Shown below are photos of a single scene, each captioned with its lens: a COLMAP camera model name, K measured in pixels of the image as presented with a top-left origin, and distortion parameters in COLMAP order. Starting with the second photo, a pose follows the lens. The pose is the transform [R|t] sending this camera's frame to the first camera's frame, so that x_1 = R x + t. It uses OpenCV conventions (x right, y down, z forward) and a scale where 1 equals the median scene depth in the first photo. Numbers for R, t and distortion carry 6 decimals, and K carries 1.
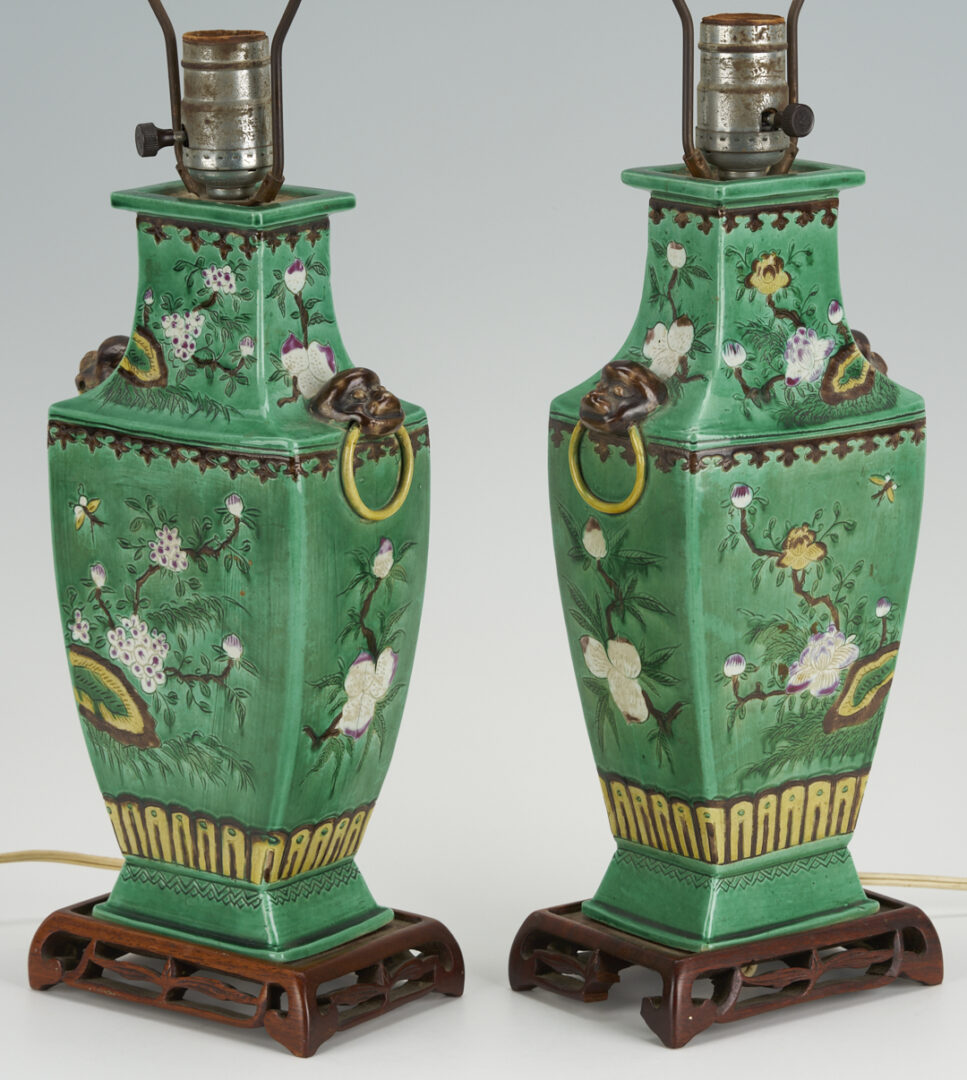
lens RADIAL K [[4913.2, 0, 483.5], [0, 4913.2, 540.0], [0, 0, 1]] dist [-0.058966, -4.788714]
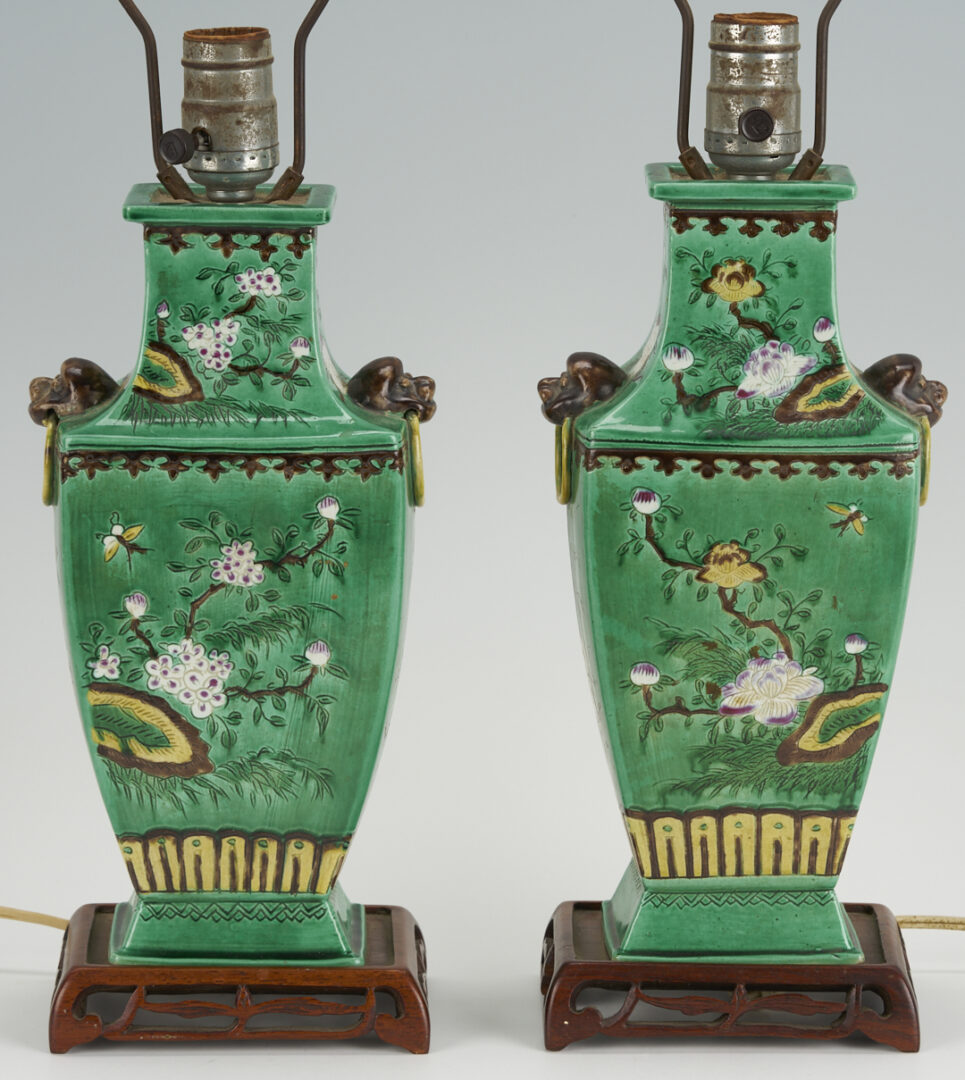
lens RADIAL K [[4913.2, 0, 482.5], [0, 4913.2, 540.0], [0, 0, 1]] dist [-0.058966, -4.788714]
pose [[0.789417, -0.128114, 0.600340, -0.605043], [0.129440, 0.990730, 0.041217, -0.036538], [-0.600055, 0.045171, 0.798682, 0.194661]]
